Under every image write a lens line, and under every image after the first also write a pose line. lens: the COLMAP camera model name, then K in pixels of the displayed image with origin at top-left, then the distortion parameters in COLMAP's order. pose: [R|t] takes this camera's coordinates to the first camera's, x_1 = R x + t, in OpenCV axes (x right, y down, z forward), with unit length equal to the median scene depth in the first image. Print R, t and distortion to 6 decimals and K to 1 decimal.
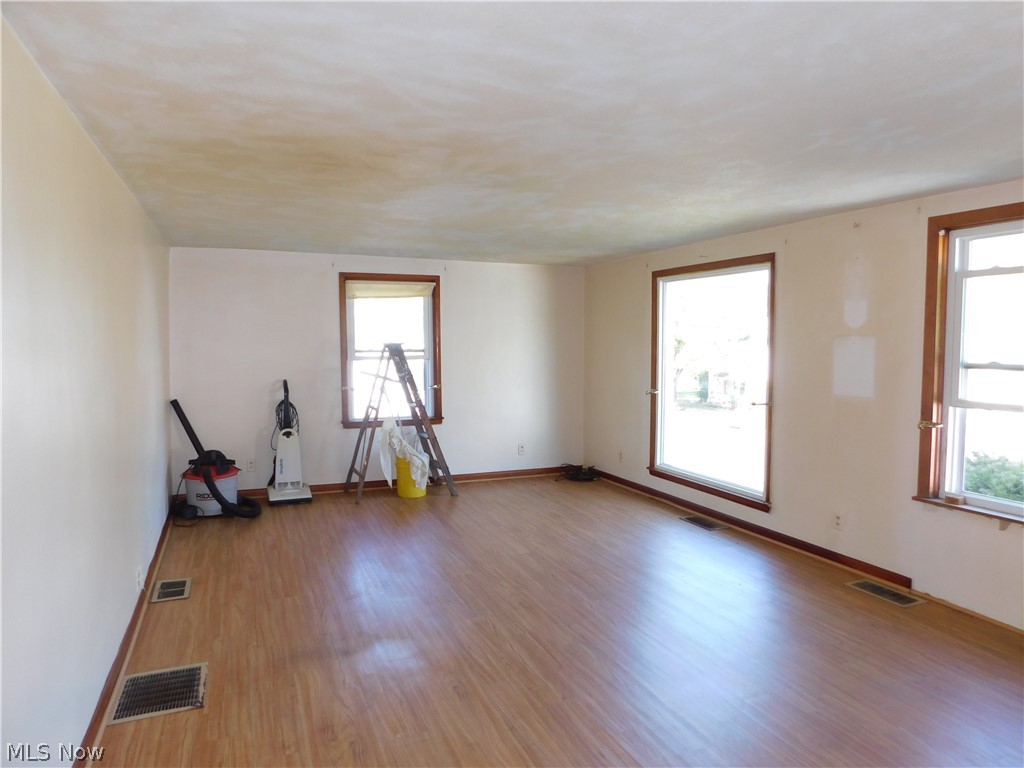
lens RADIAL K [[677.9, 0, 512.5], [0, 677.9, 384.8], [0, 0, 1]] dist [-0.059681, 0.001295]
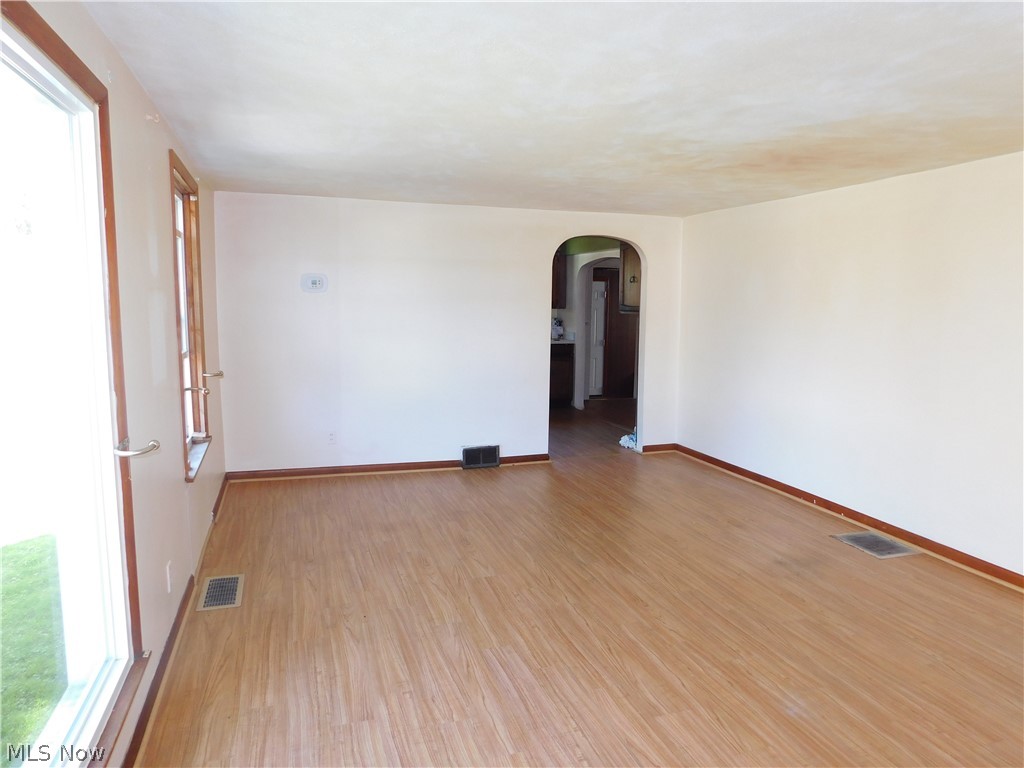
lens RADIAL K [[677.9, 0, 512.0], [0, 677.9, 383.9], [0, 0, 1]] dist [-0.059681, 0.001295]
pose [[-0.997176, -0.015324, 0.073516, 0.128694], [-0.000974, 0.981516, 0.191379, -0.125899], [-0.075089, 0.190767, -0.978759, 1.853599]]
